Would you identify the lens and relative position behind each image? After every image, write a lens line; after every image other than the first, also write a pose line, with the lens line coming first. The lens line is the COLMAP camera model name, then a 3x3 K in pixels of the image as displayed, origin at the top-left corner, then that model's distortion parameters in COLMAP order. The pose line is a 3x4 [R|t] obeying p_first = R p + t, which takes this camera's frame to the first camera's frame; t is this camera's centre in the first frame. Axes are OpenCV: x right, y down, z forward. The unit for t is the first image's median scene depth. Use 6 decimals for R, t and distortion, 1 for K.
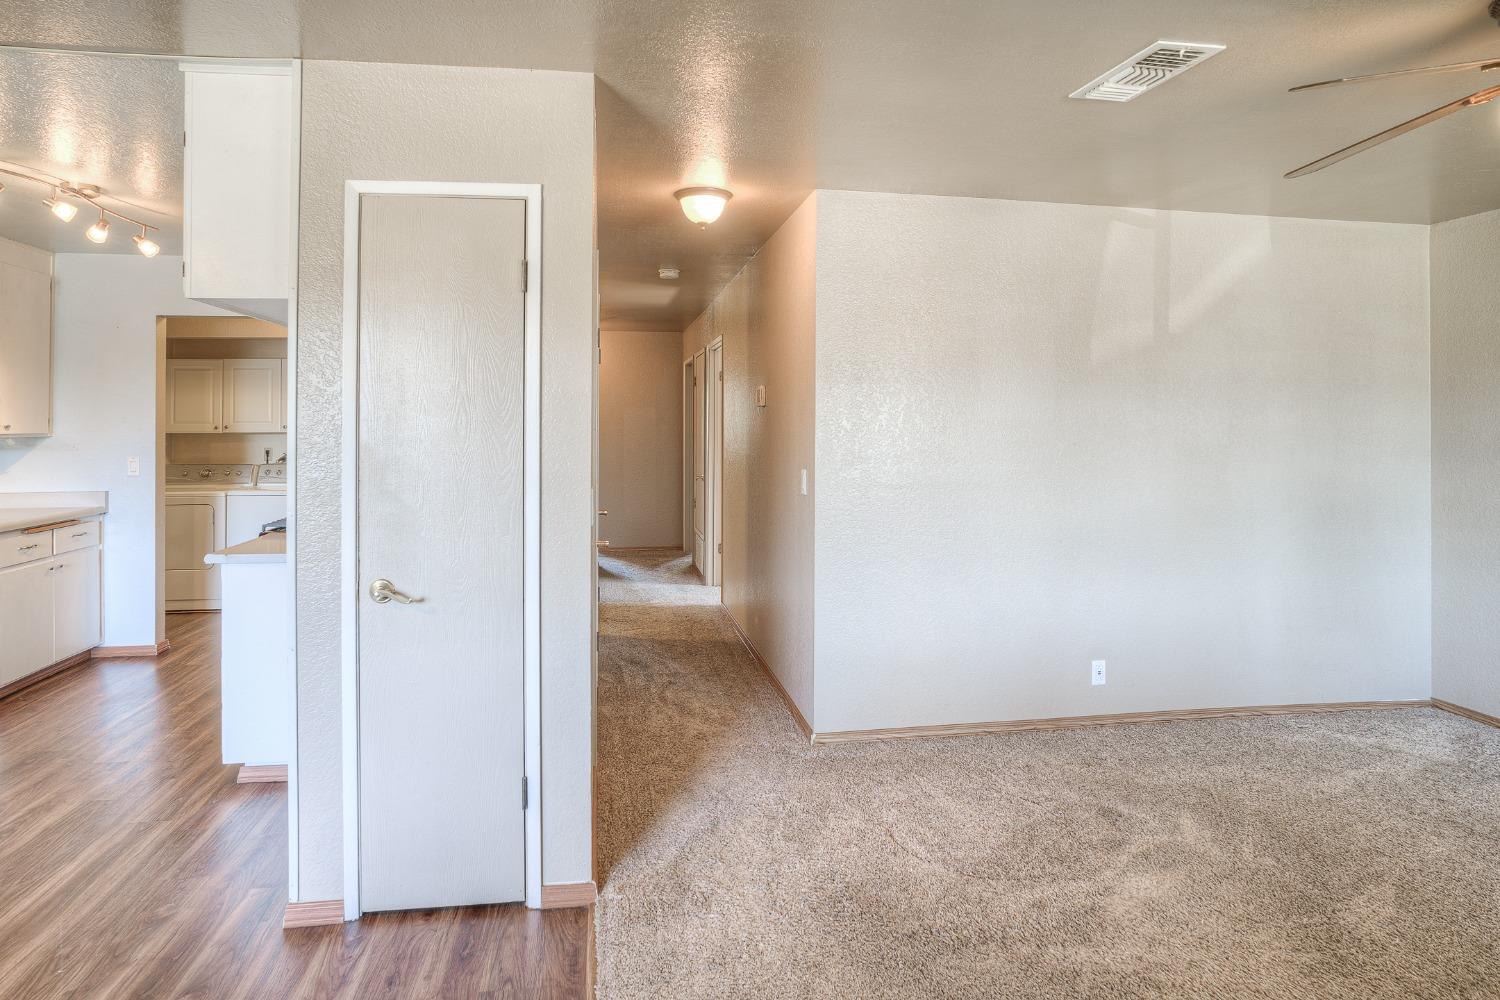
lens RADIAL K [[836.4, 0, 720.5], [0, 836.4, 419.2], [0, 0, 1]] dist [-0.058913, 0.033604]
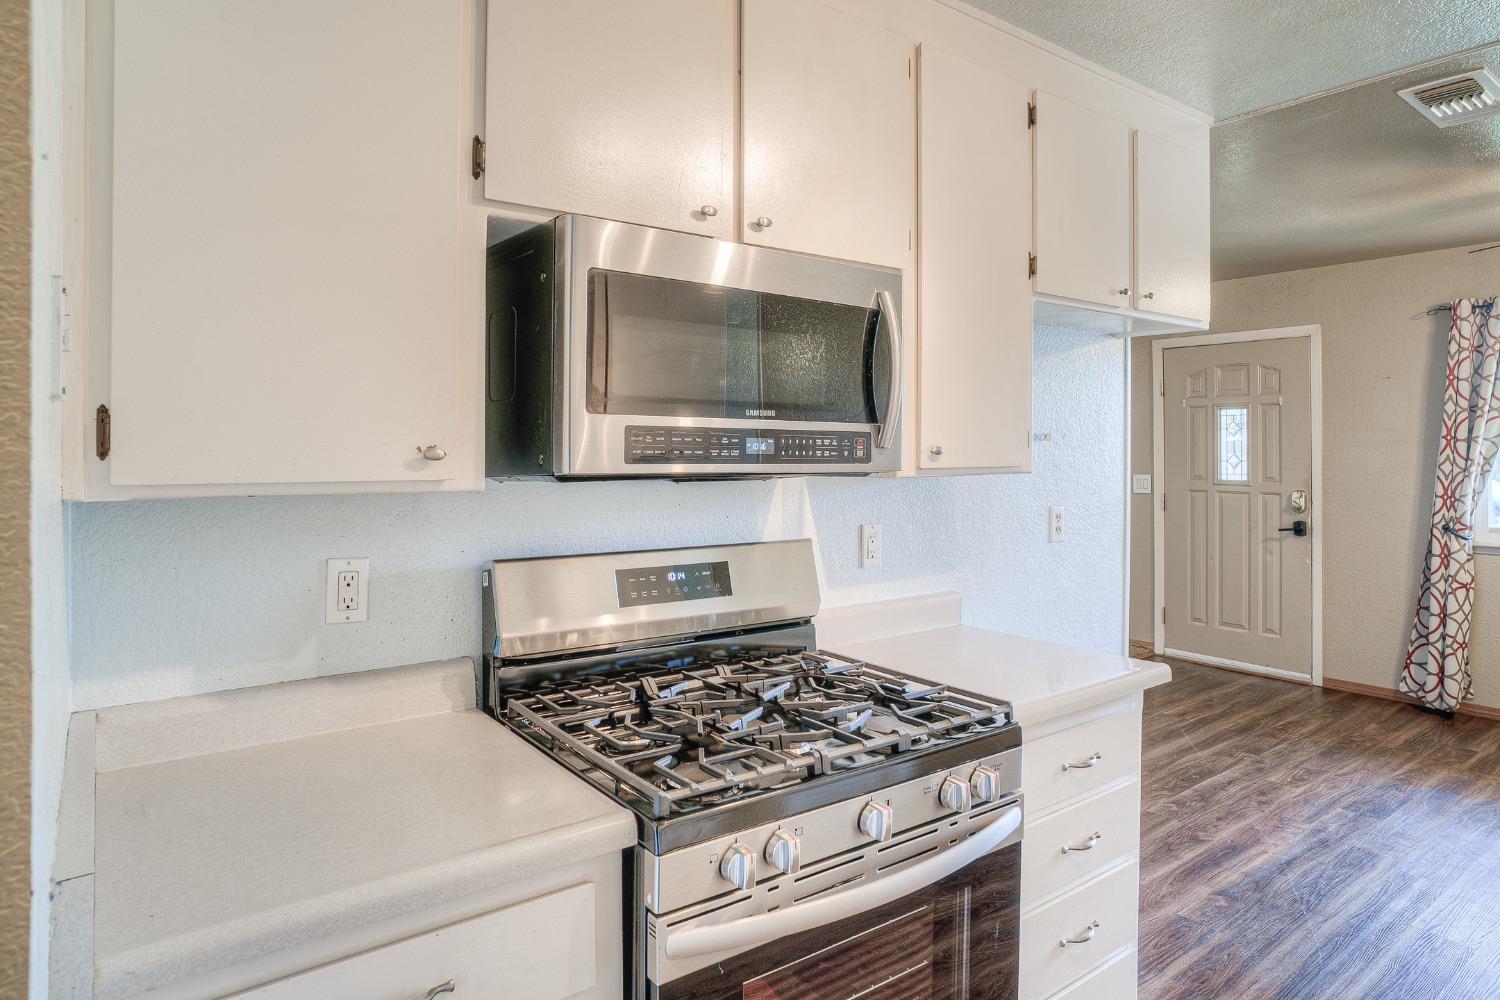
lens RADIAL K [[903.7, 0, 742.8], [0, 903.7, 447.5], [0, 0, 1]] dist [-0.068392, 0.045296]
pose [[-0.484653, -0.004968, 0.874693, -1.031015], [-0.001693, 0.999987, 0.004742, 0.007476], [-0.874705, 0.000817, -0.484655, 1.565126]]
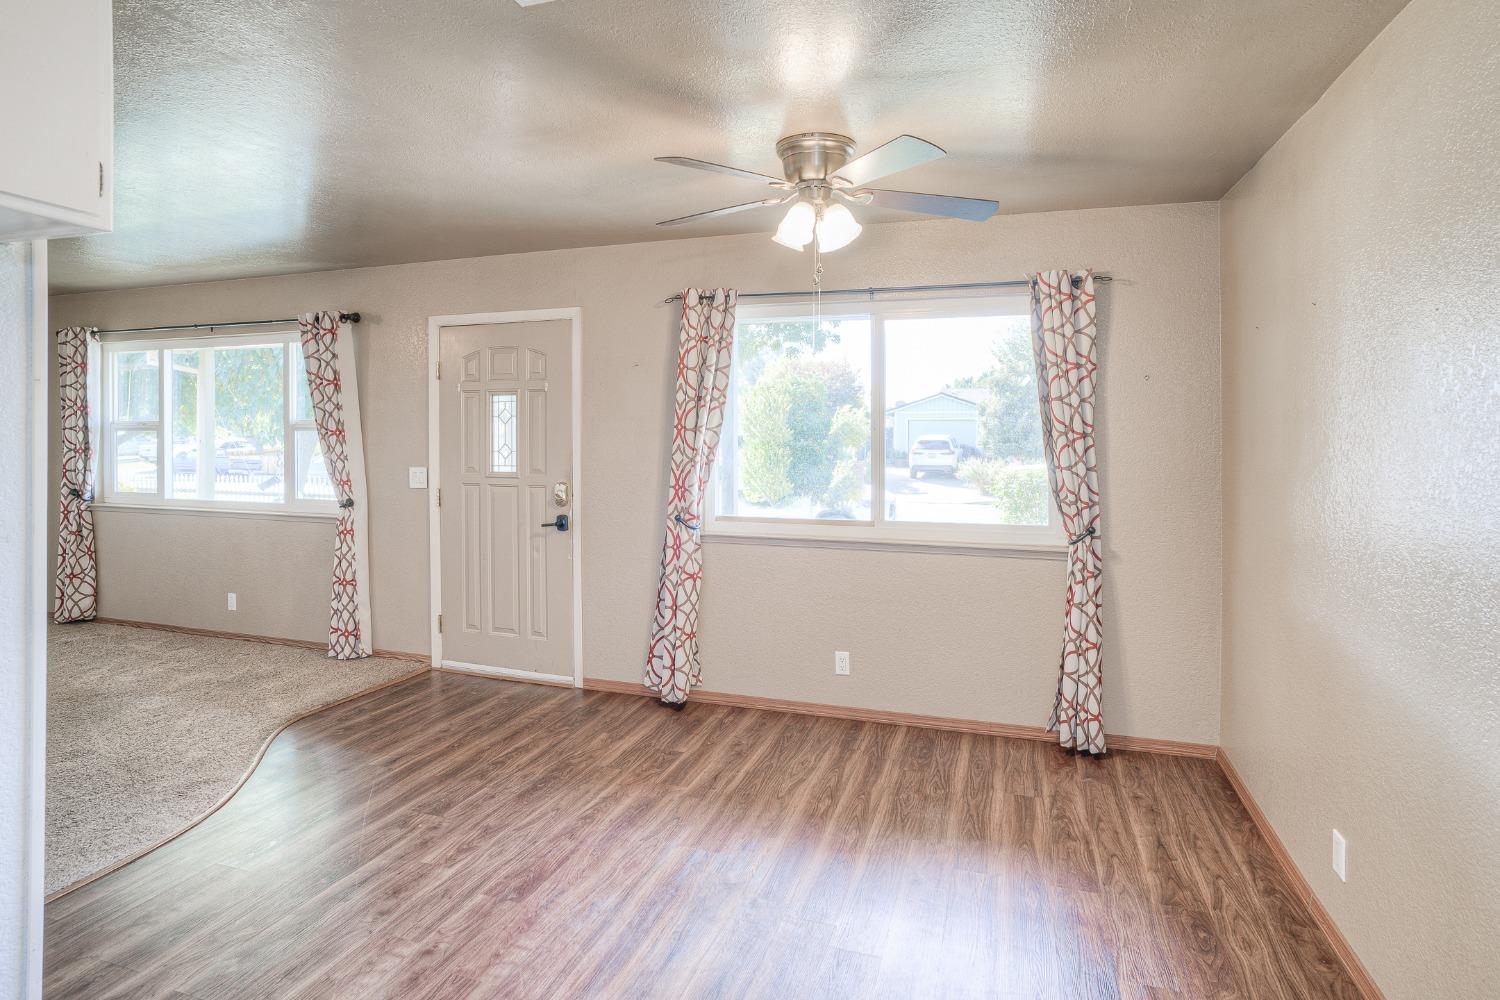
lens RADIAL K [[806.1, 0, 753.9], [0, 806.1, 430.3], [0, 0, 1]] dist [-0.068982, 0.028635]
pose [[-0.896991, -0.002910, 0.442040, -1.013729], [-0.005965, 0.999967, -0.005521, 0.007860], [-0.442009, -0.007589, -0.896979, 0.972260]]
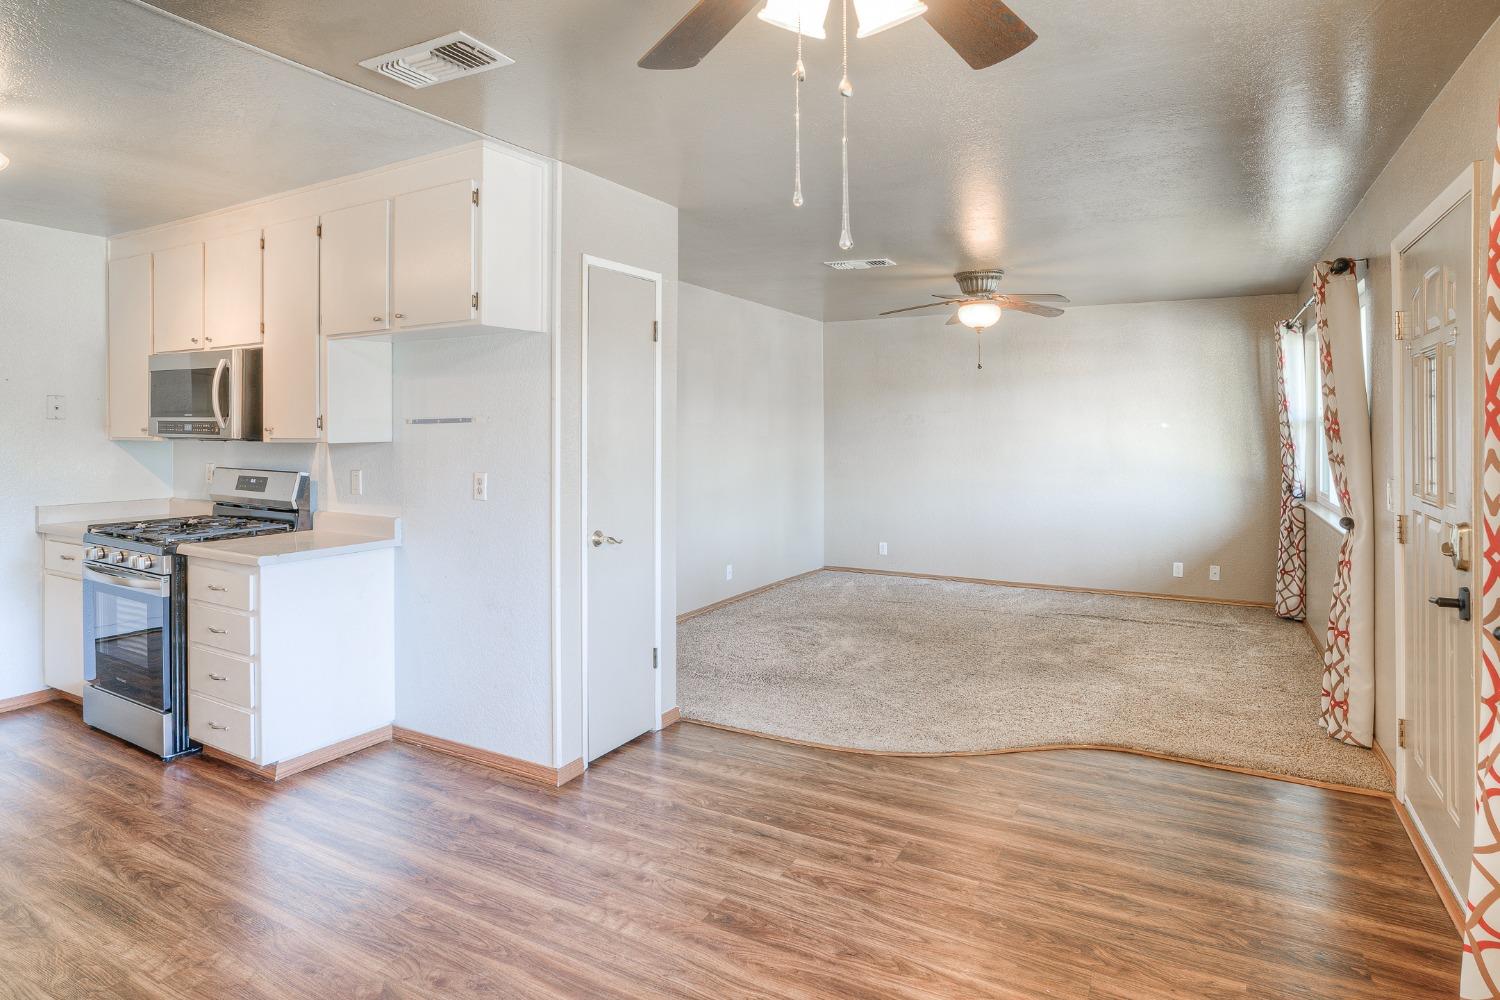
lens RADIAL K [[829.5, 0, 751.4], [0, 829.5, 426.8], [0, 0, 1]] dist [-0.034727, 0.011580]
pose [[0.607976, -0.002218, 0.793953, -1.045579], [0.000094, 0.999996, 0.002722, 0.005255], [-0.793956, -0.001580, 0.607974, -0.081390]]
